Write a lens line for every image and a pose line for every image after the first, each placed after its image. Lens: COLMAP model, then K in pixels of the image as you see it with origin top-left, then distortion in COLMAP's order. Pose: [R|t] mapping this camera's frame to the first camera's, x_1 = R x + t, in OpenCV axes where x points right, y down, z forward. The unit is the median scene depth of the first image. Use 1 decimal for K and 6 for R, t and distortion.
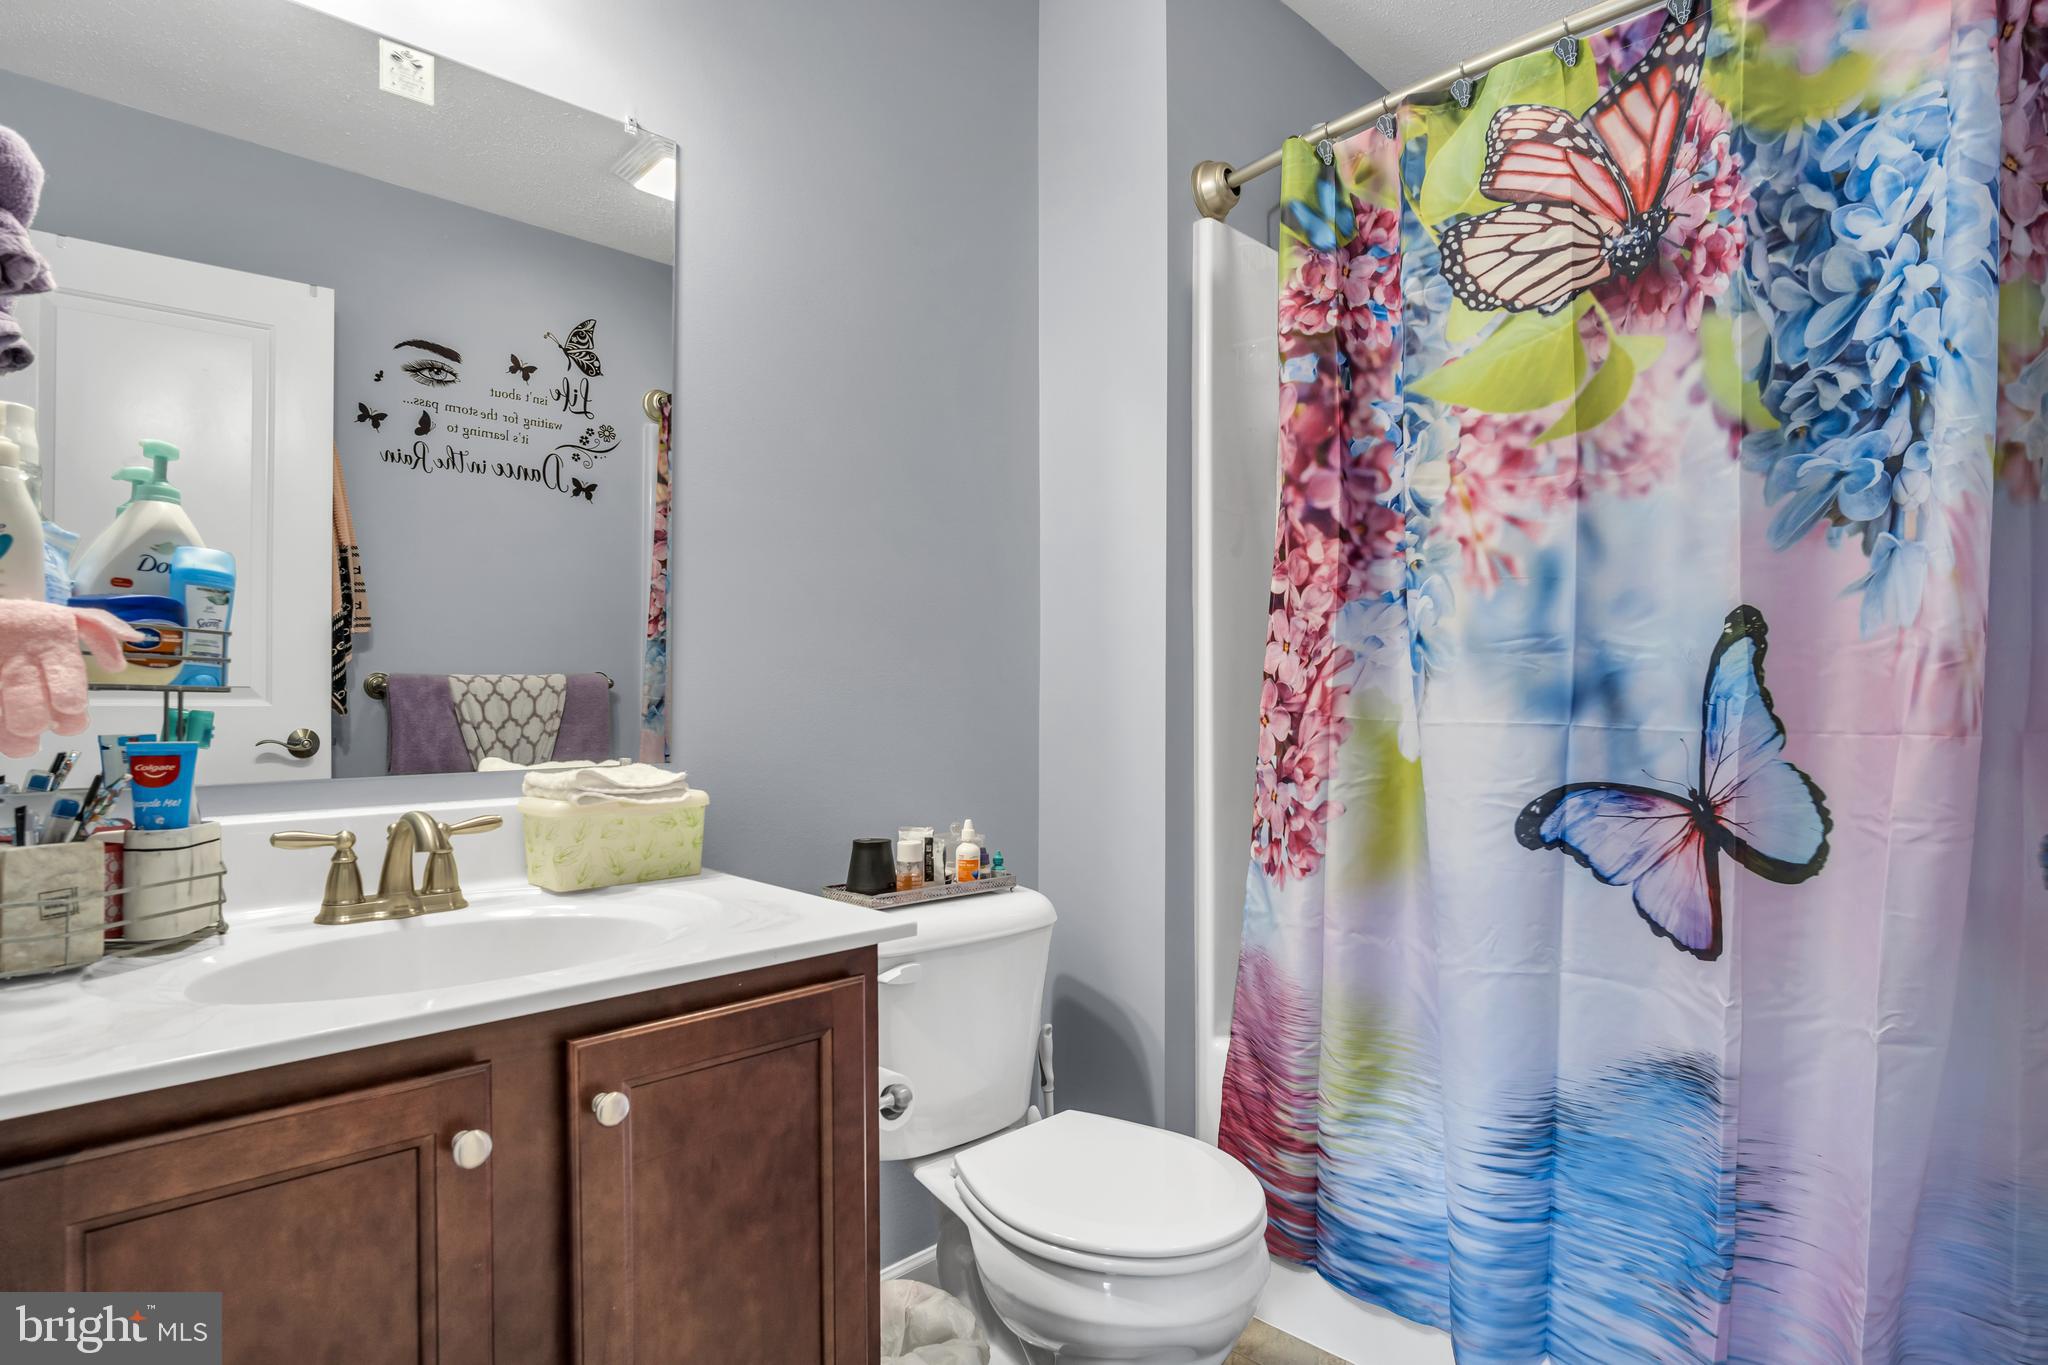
lens RADIAL K [[1115.2, 0, 1019.0], [0, 1115.2, 678.2], [0, 0, 1]] dist [-0.036394, 0.005681]
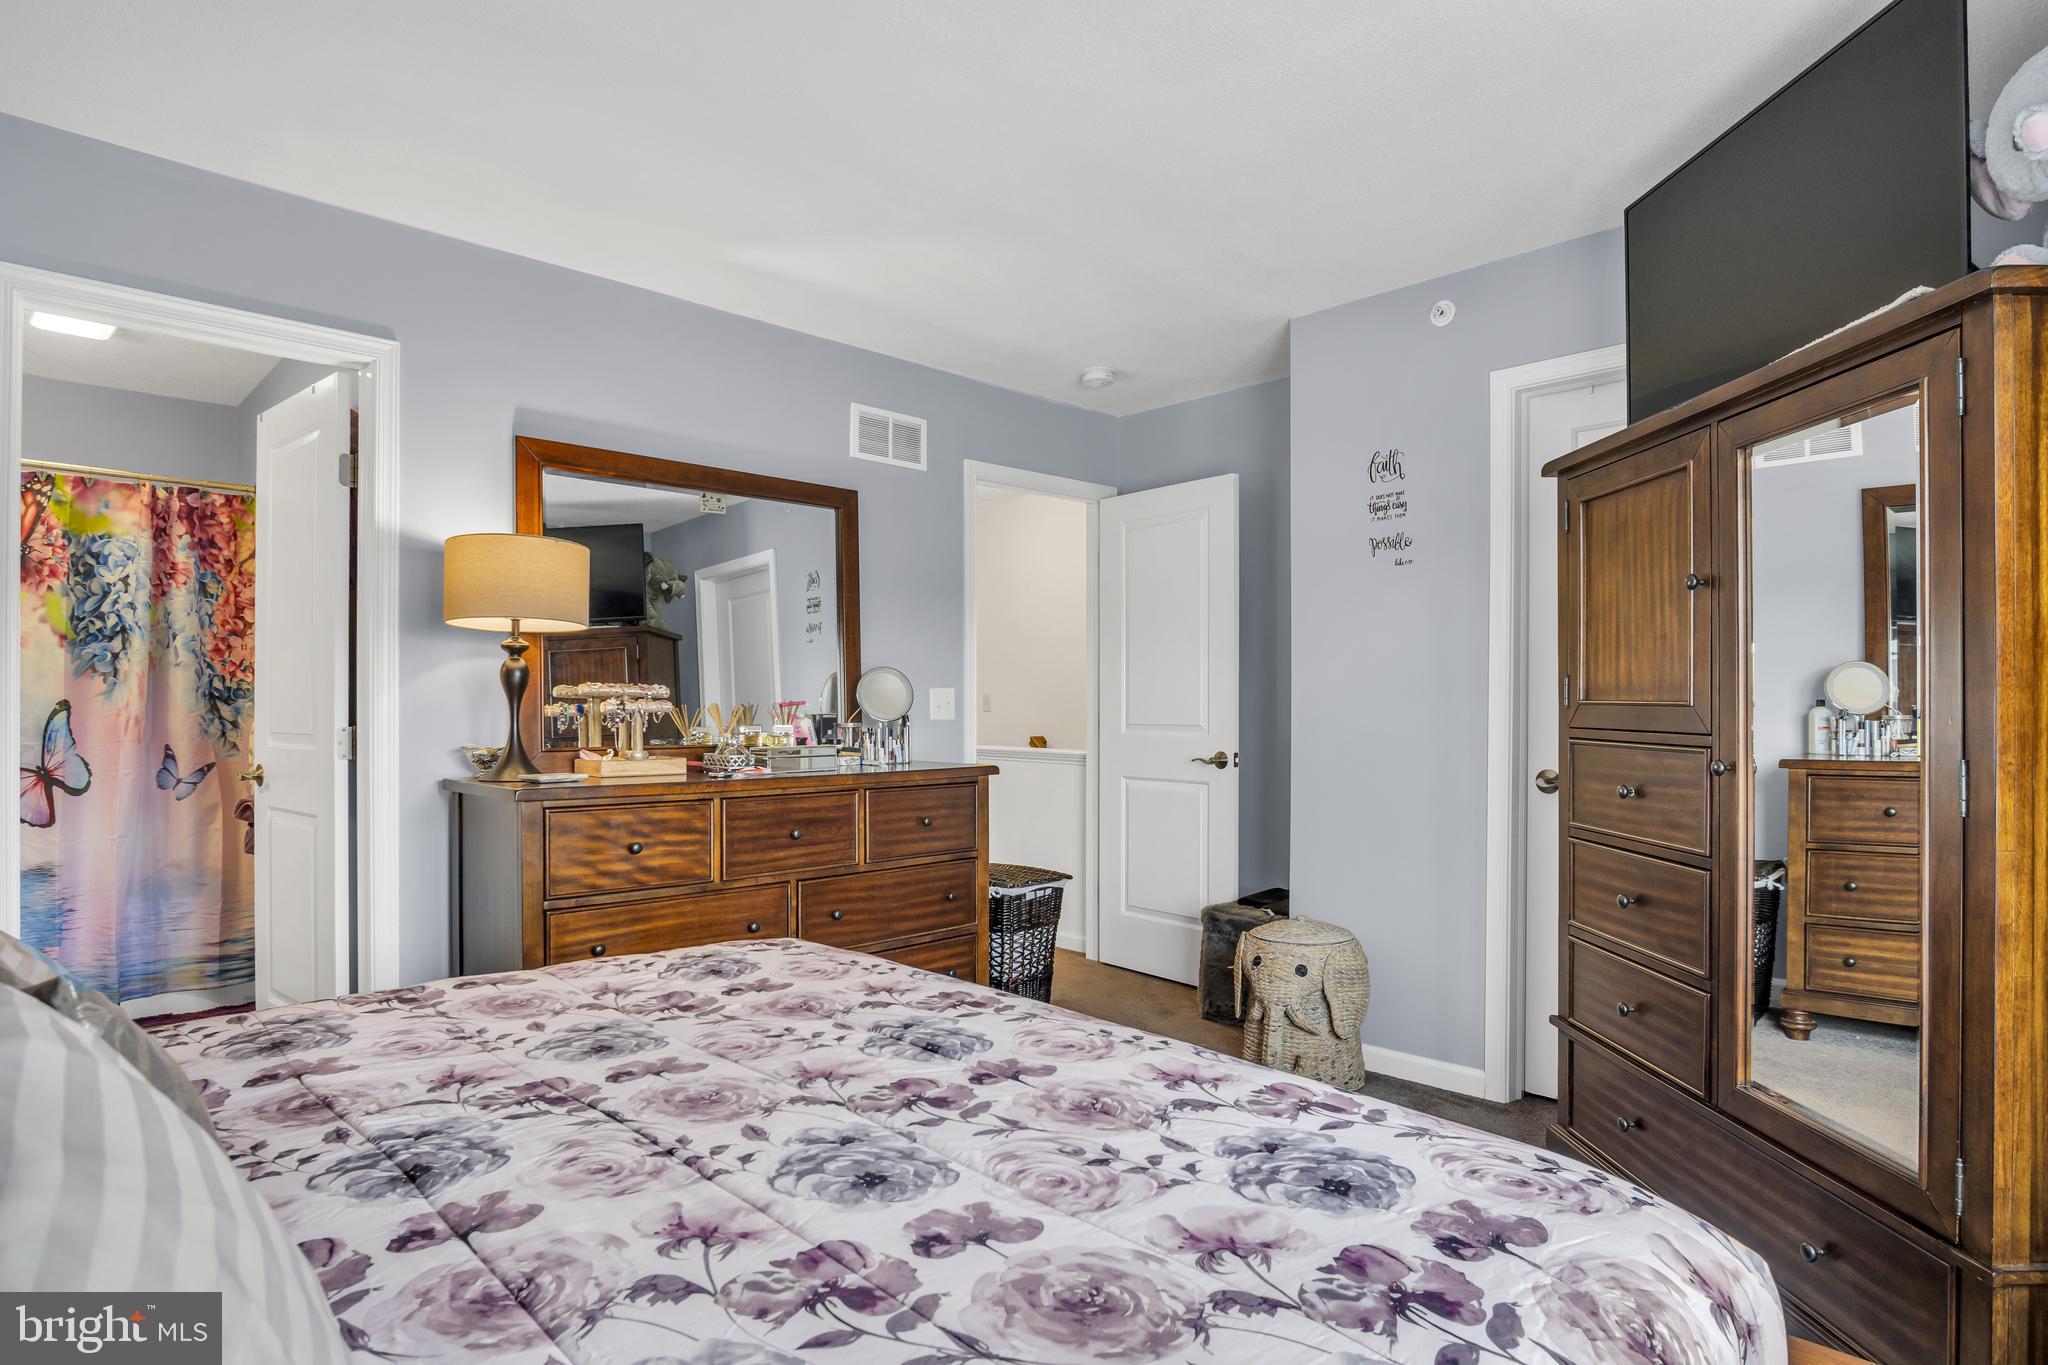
lens RADIAL K [[1115.2, 0, 1004.0], [0, 1115.2, 721.1], [0, 0, 1]] dist [-0.036394, 0.005681]
pose [[0.028857, -0.007026, 0.999559, -2.108970], [-0.008218, 0.999940, 0.007266, -0.050011], [-0.999550, -0.008424, 0.028797, -1.530660]]
